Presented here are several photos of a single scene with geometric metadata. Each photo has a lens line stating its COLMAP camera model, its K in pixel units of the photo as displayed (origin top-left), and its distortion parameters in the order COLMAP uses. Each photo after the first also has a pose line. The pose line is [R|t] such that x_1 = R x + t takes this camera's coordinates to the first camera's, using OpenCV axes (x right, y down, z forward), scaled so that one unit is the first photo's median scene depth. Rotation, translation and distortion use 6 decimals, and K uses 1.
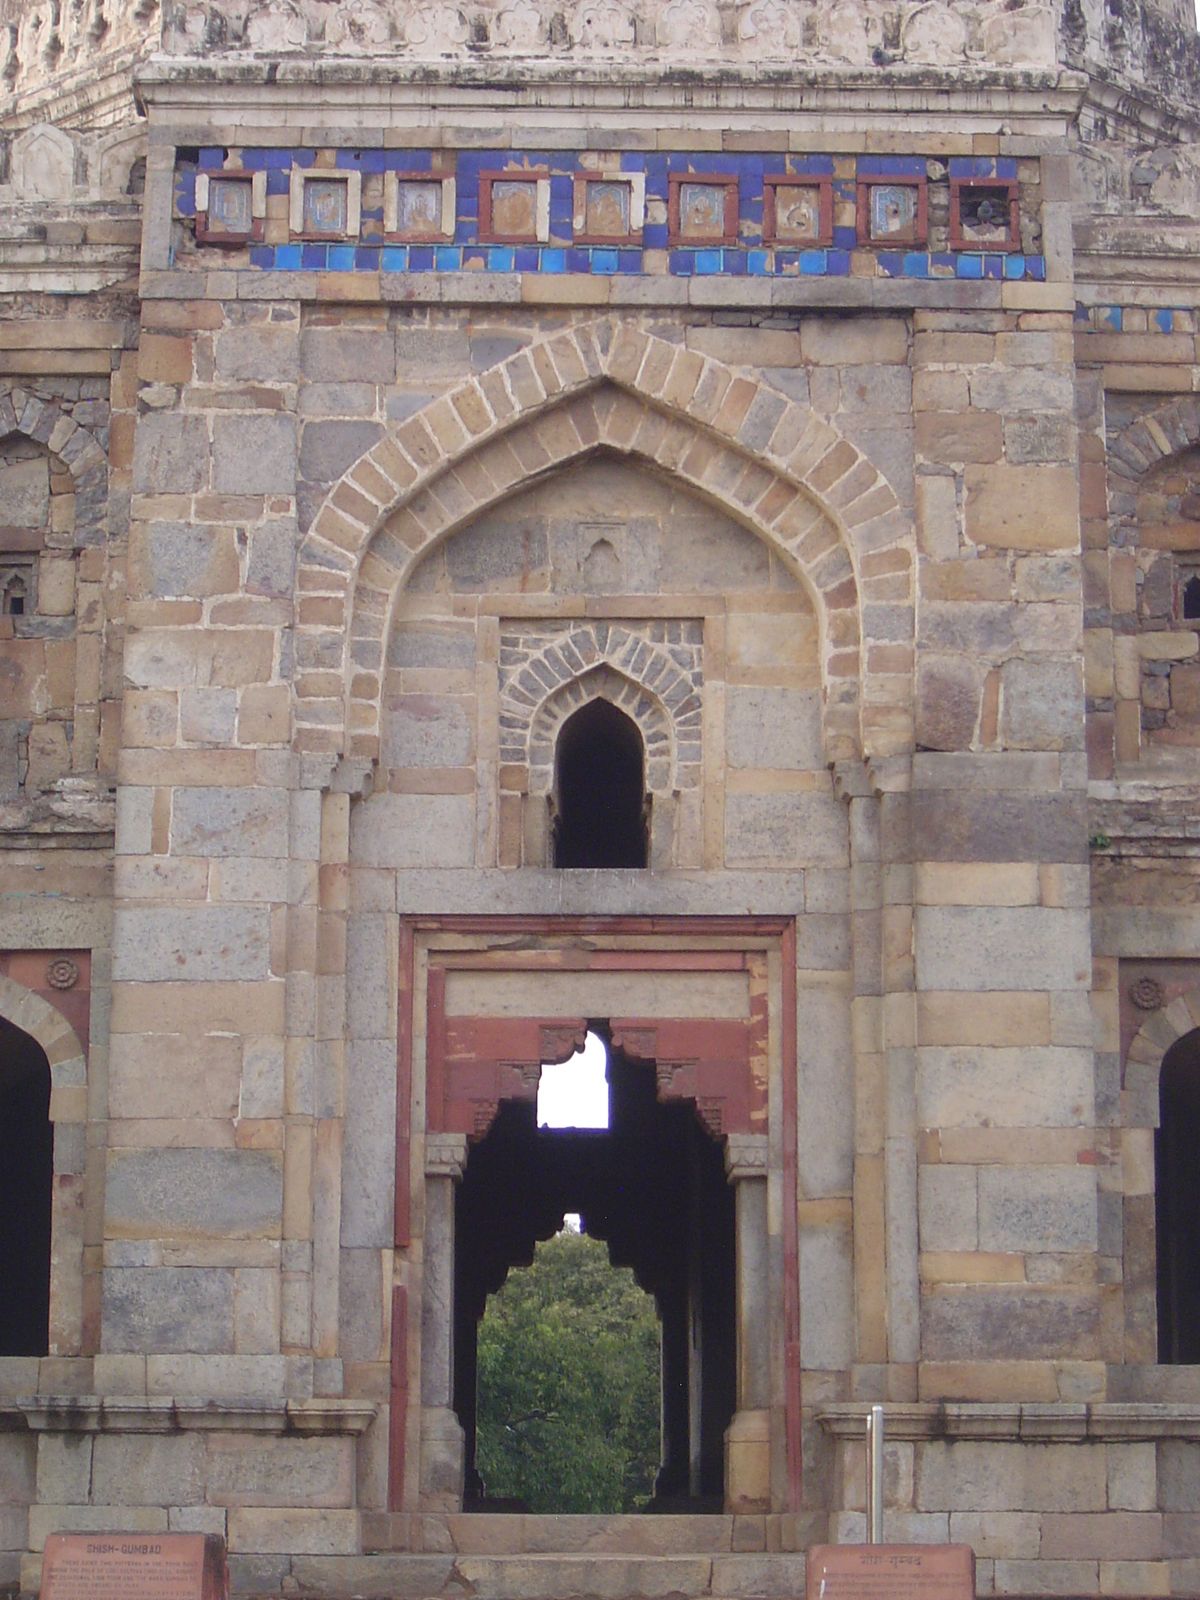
lens RADIAL K [[4019.5, 0, 600.3], [0, 4019.5, 800.3], [0, 0, 1]] dist [-0.133399, 0.000000]
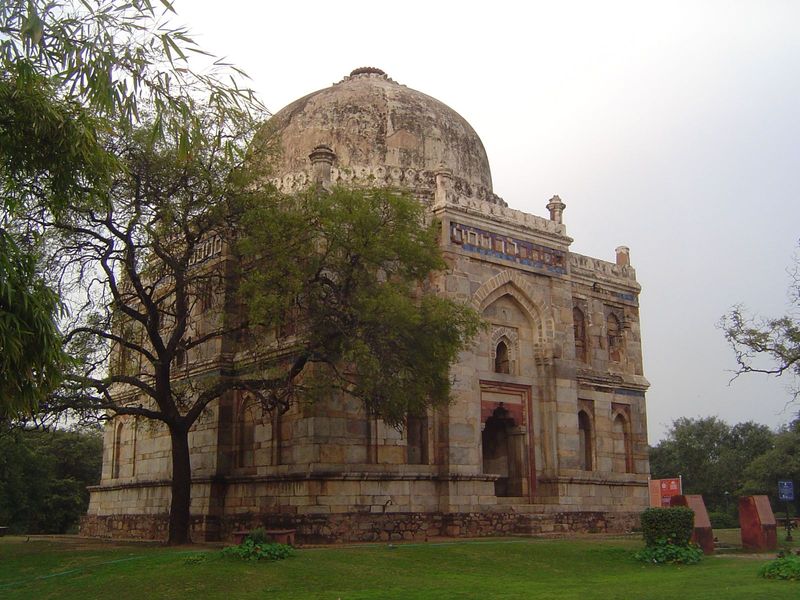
lens RADIAL K [[923.3, 0, 400.4], [0, 923.3, 299.0], [0, 0, 1]] dist [-0.130349, 0.000000]
pose [[0.786393, 0.135933, 0.602584, -0.838264], [-0.107815, 0.990718, -0.082787, 0.034138], [-0.608244, 0.000135, 0.793750, 0.127176]]
